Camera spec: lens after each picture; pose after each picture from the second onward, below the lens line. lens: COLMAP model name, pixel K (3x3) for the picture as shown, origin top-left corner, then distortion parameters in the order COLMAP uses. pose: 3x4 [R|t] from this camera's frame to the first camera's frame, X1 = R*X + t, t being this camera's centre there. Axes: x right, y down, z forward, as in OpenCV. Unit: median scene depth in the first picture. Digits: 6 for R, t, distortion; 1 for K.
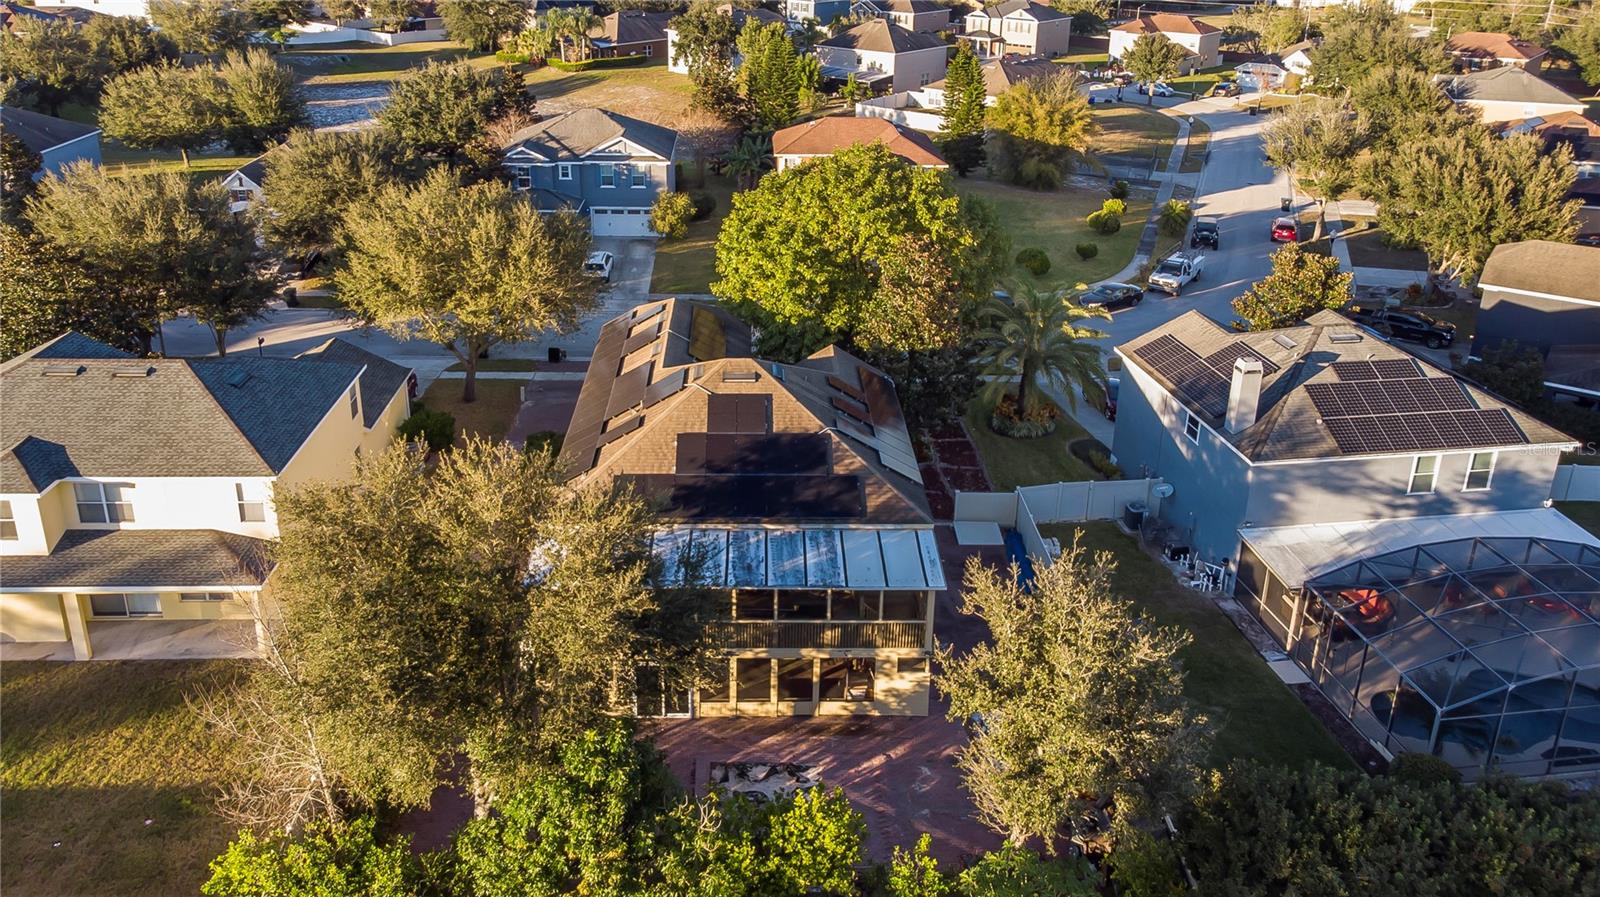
lens RADIAL K [[1184.6, 0, 800.0], [0, 1184.6, 448.5], [0, 0, 1]] dist [0.001664, 0.001157]
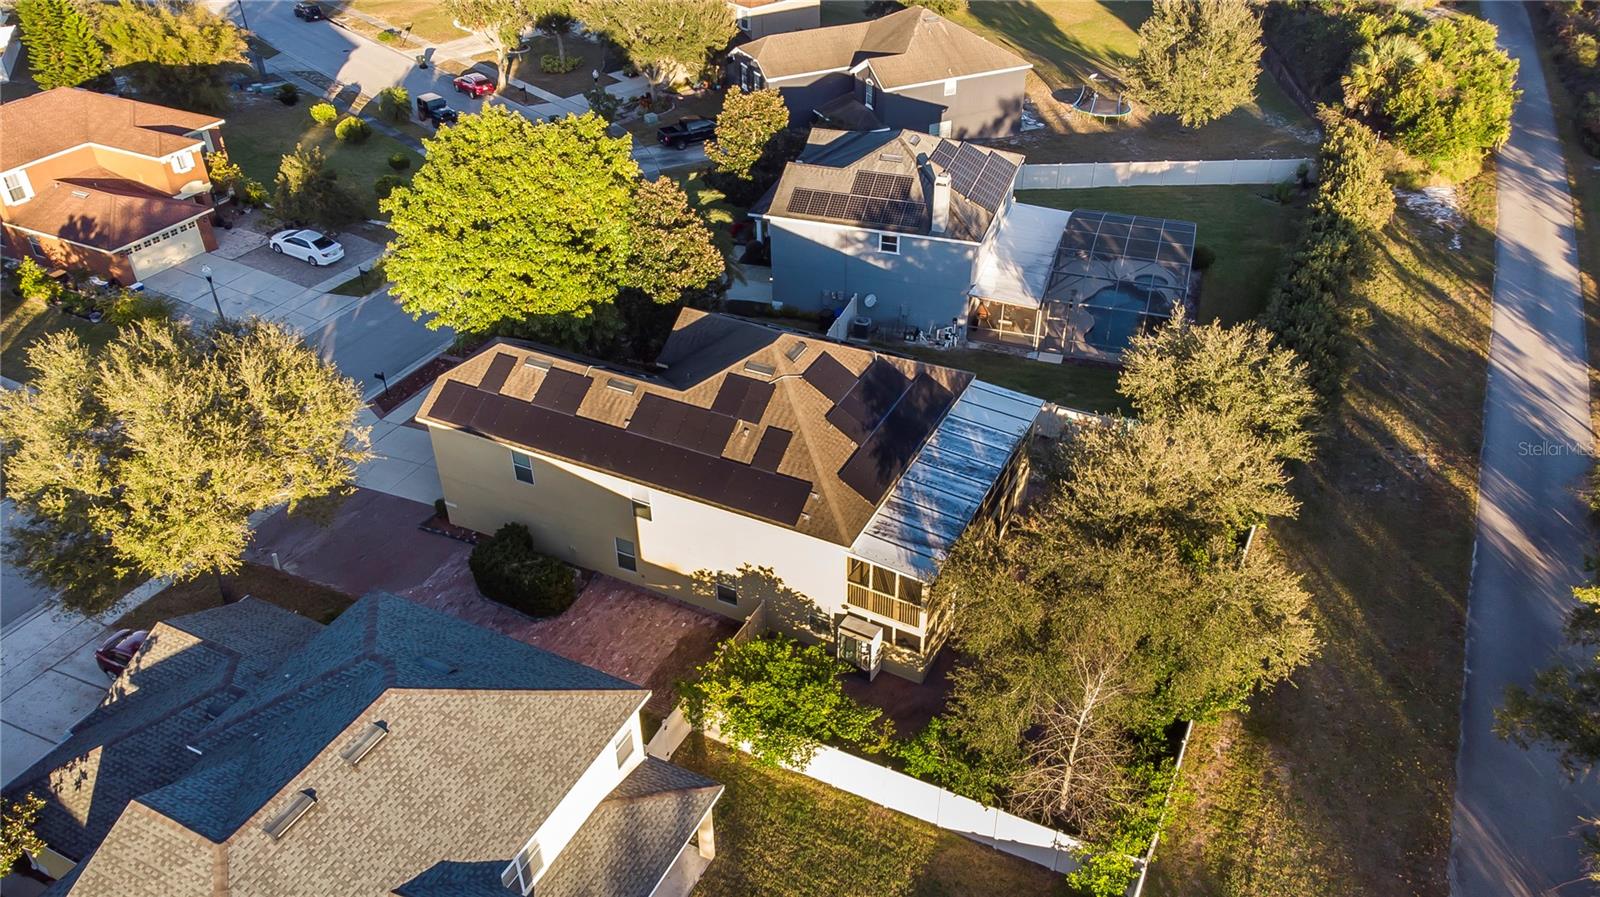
lens RADIAL K [[1184.6, 0, 800.0], [0, 1184.6, 448.5], [0, 0, 1]] dist [0.001664, 0.001157]
pose [[0.491480, -0.513247, 0.703580, -0.910216], [0.367208, 0.854689, 0.366968, -0.403185], [-0.789687, 0.078003, 0.608531, 0.339985]]
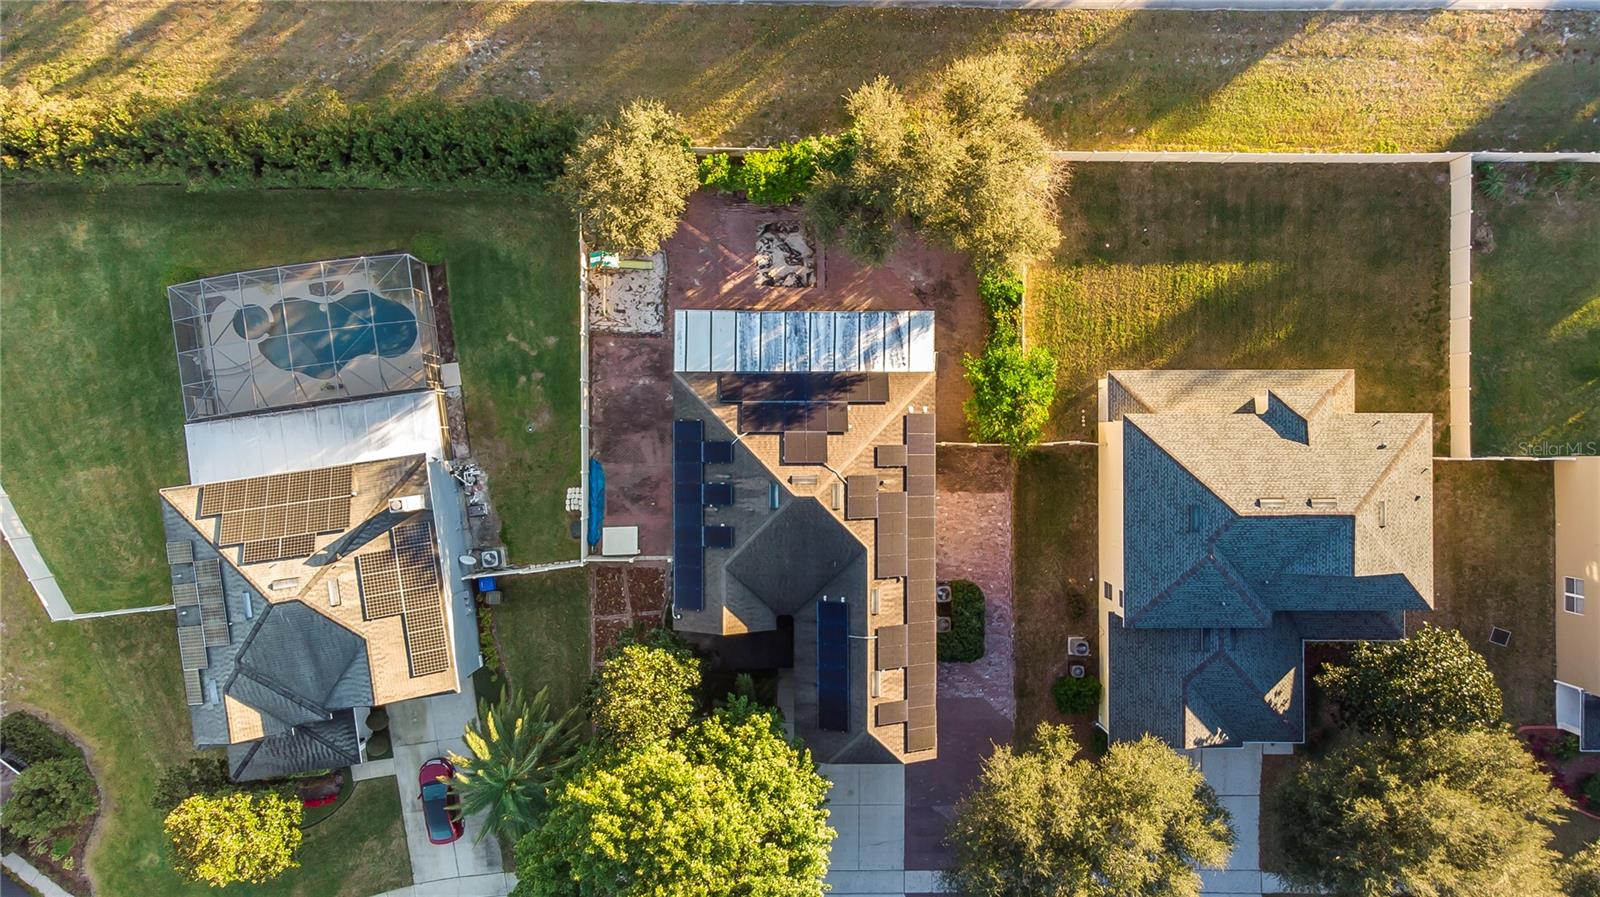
lens RADIAL K [[1184.6, 0, 800.0], [0, 1184.6, 448.5], [0, 0, 1]] dist [0.001664, 0.001157]
pose [[-0.997960, -0.050845, -0.038604, 0.006659], [-0.014865, -0.403007, 0.915076, -1.327521], [-0.062085, 0.913784, 0.401429, 0.439896]]
